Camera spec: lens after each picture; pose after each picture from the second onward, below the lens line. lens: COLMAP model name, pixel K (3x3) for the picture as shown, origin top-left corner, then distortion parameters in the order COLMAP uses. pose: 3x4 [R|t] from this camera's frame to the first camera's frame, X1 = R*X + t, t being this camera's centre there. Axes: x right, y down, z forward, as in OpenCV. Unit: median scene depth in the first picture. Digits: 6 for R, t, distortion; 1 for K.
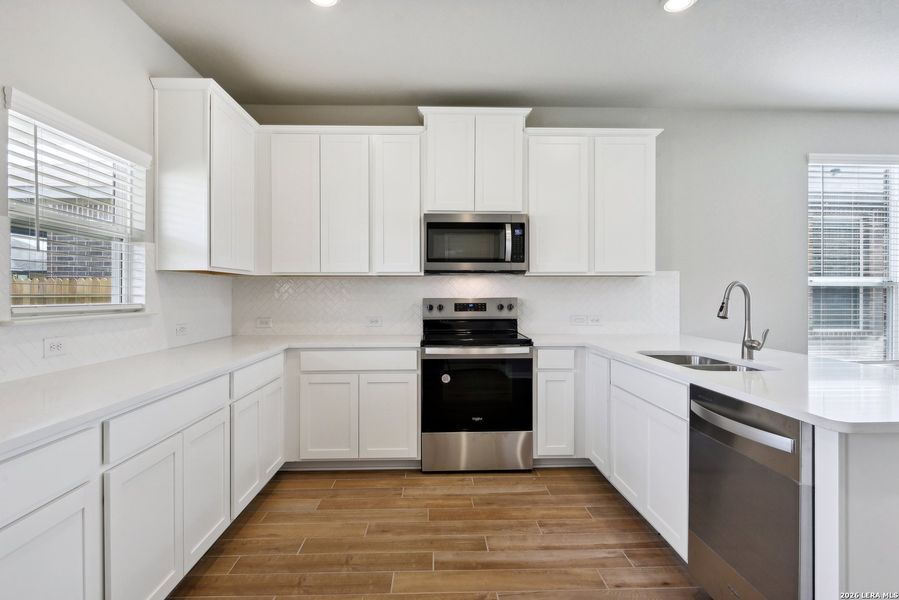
lens RADIAL K [[476.4, 0, 448.8], [0, 476.4, 292.3], [0, 0, 1]] dist [0.000196, -0.000122]
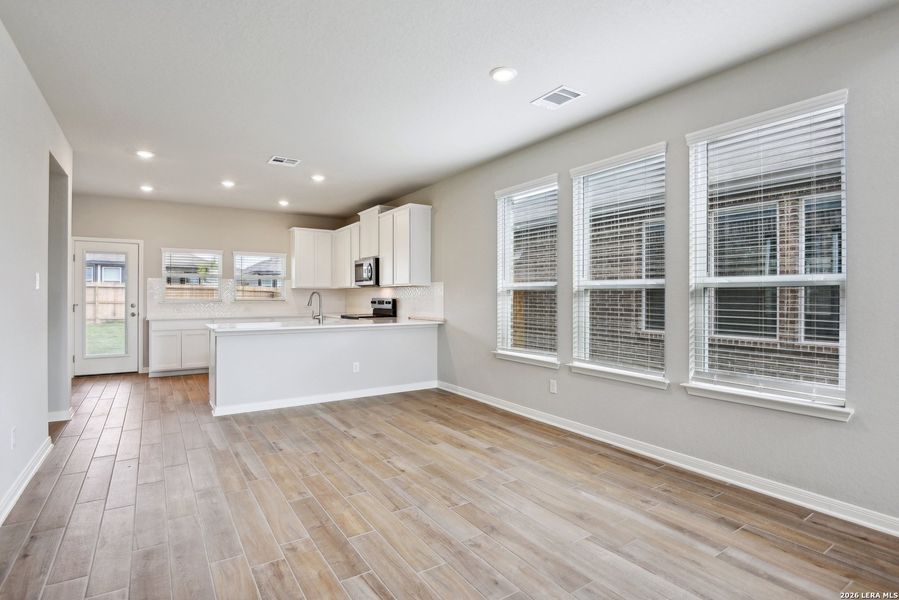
lens RADIAL K [[435.8, 0, 442.3], [0, 435.8, 297.7], [0, 0, 1]] dist [-0.002475, -0.000625]
pose [[0.534009, 0.005955, -0.845458, 1.880335], [0.001700, 0.999966, 0.008117, -0.003340], [0.845477, -0.005772, 0.533981, 0.231705]]
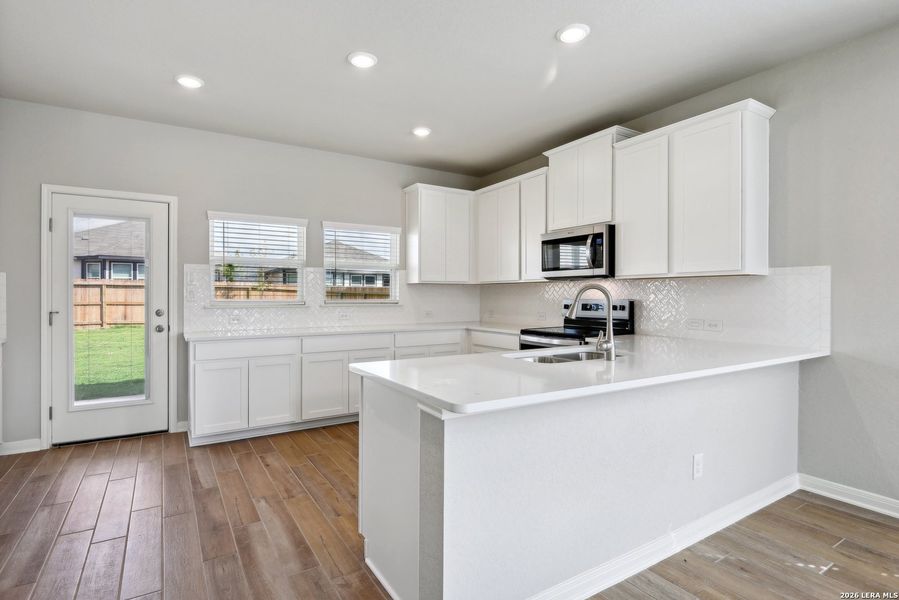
lens RADIAL K [[442.4, 0, 449.5], [0, 442.4, 300.0], [0, 0, 1]] dist [0.010097, -0.000054]
pose [[0.521187, 0.009979, -0.853384, 0.838691], [0.001403, 0.999920, 0.012550, -0.000111], [0.853442, -0.007738, 0.521131, 0.142006]]
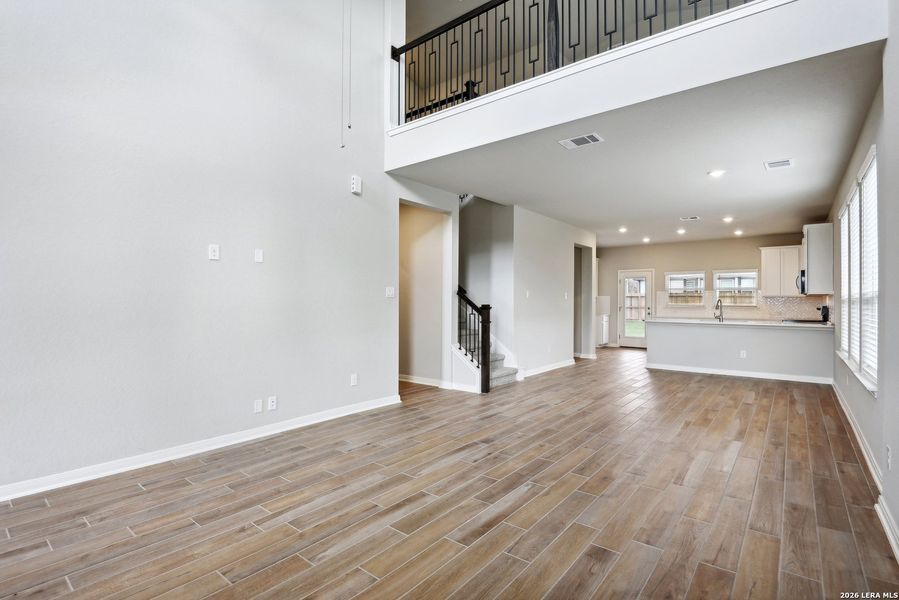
lens RADIAL K [[435.8, 0, 442.3], [0, 435.8, 297.7], [0, 0, 1]] dist [-0.002475, -0.000625]
pose [[-0.658306, -0.015485, -0.752591, 2.941636], [-0.011231, 0.999879, -0.010750, 0.017340], [0.752666, 0.001375, -0.658401, 1.074888]]
